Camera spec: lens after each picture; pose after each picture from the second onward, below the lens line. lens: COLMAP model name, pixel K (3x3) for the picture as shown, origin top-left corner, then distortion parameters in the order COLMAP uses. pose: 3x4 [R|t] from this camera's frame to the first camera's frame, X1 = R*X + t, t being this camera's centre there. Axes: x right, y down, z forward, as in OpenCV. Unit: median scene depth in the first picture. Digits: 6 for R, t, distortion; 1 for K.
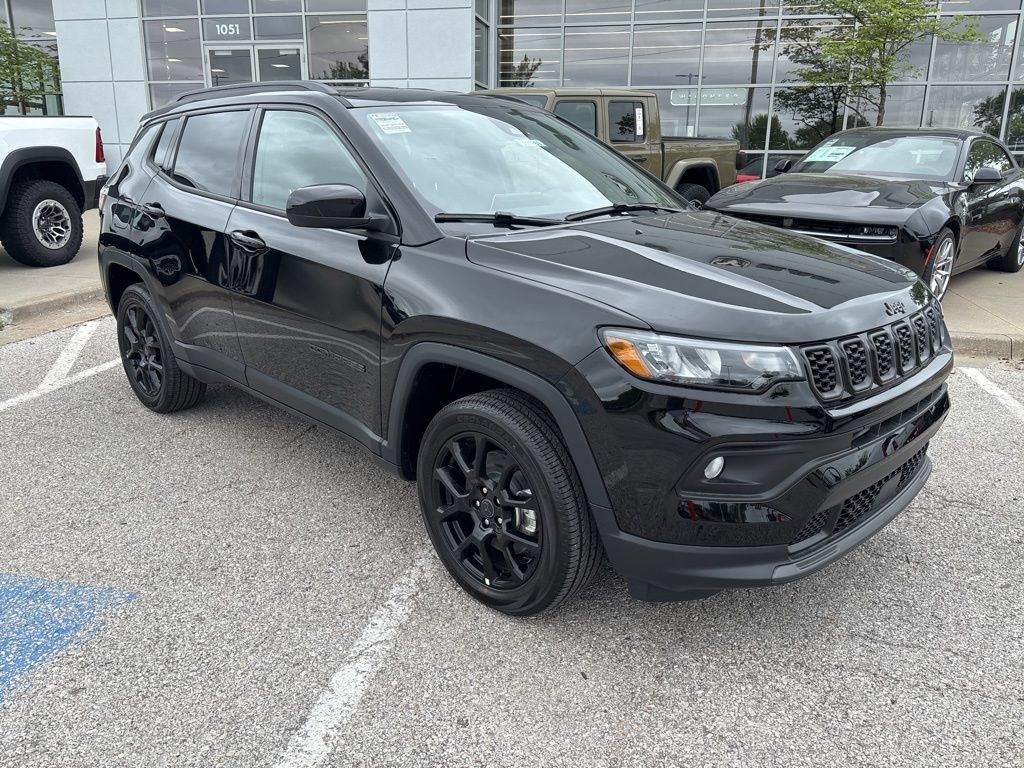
lens RADIAL K [[773.7, 0, 510.4], [0, 773.7, 383.1], [0, 0, 1]] dist [0.059679, -0.073639]
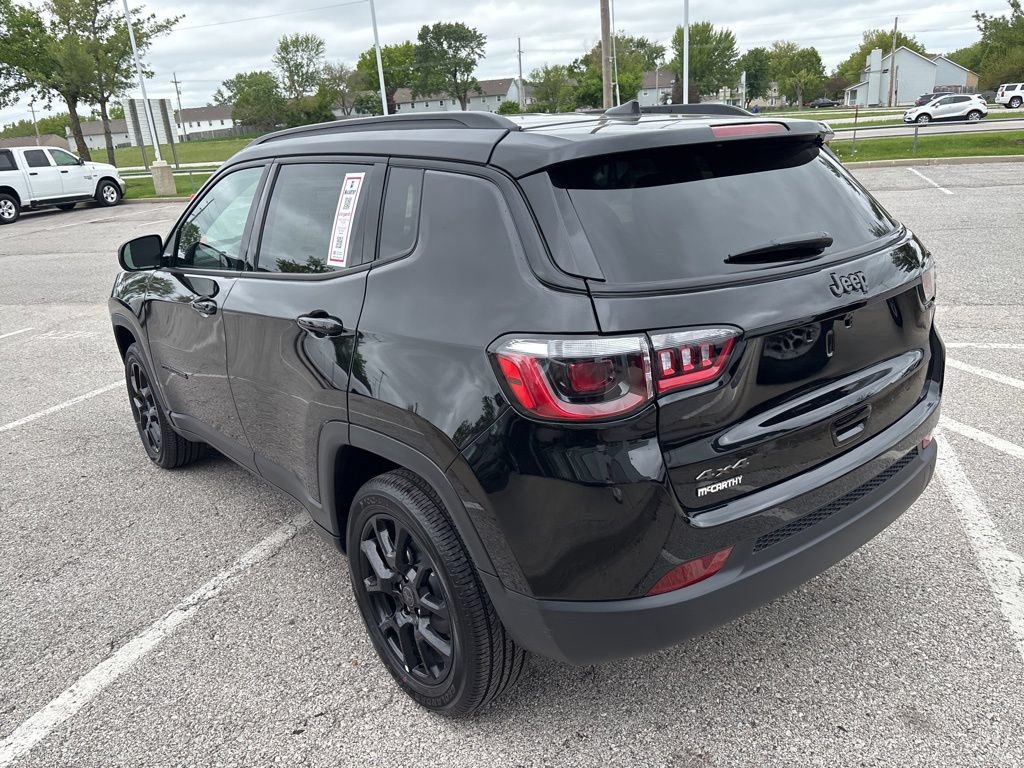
lens RADIAL K [[779.2, 0, 509.7], [0, 779.2, 389.3], [0, 0, 1]] dist [0.033083, -0.041728]
pose [[-0.991831, 0.016808, 0.126448, -0.487744], [0.085796, 0.821463, 0.563772, -0.826472], [-0.094396, 0.570015, -0.816194, 2.502054]]
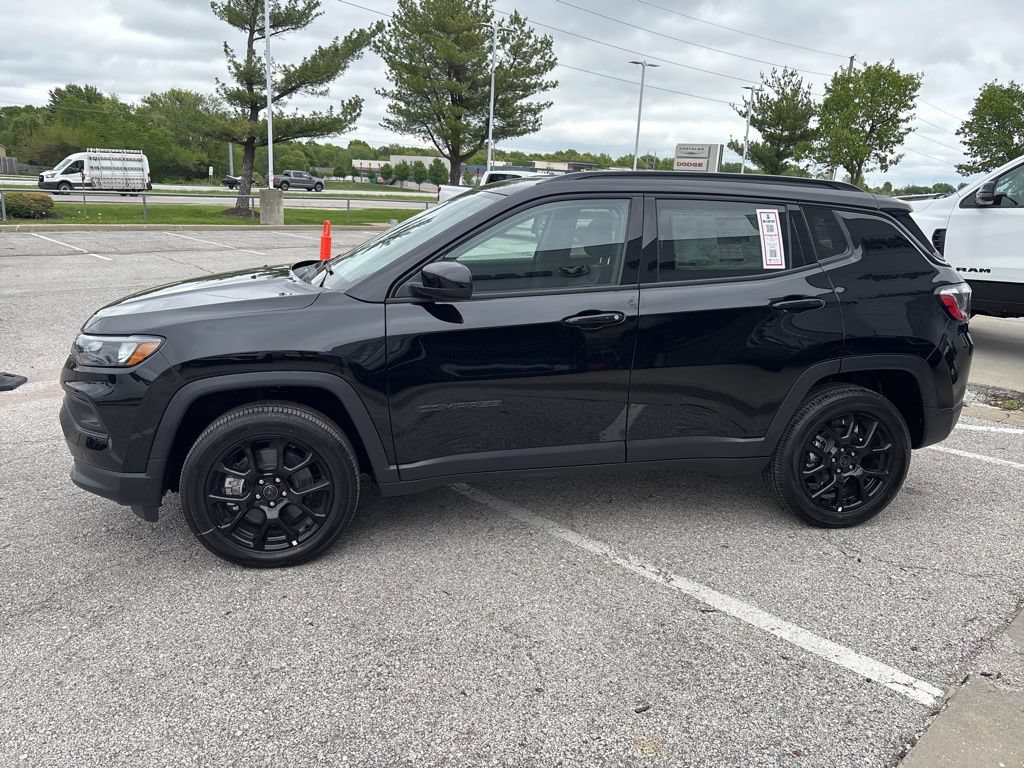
lens RADIAL K [[776.7, 0, 512.0], [0, 776.7, 375.5], [0, 0, 1]] dist [0.039497, -0.051031]
pose [[-0.557673, 0.163006, -0.813898, 1.142322], [-0.271937, 0.890537, 0.364684, -0.667201], [0.784252, 0.424703, -0.452300, 2.063508]]
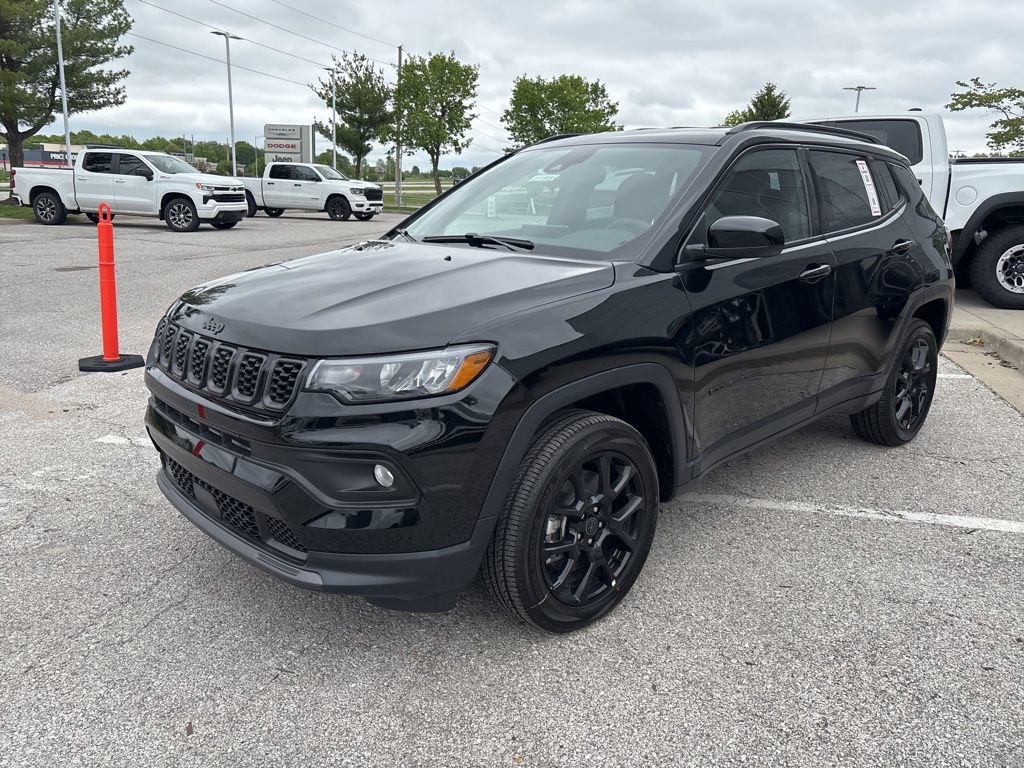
lens RADIAL K [[777.1, 0, 510.5], [0, 777.1, 374.2], [0, 0, 1]] dist [0.018291, -0.005385]
pose [[-0.034545, 0.223679, -0.974051, 1.268004], [-0.294382, 0.929114, 0.223800, -0.324550], [0.955063, 0.294474, 0.033751, 1.146411]]
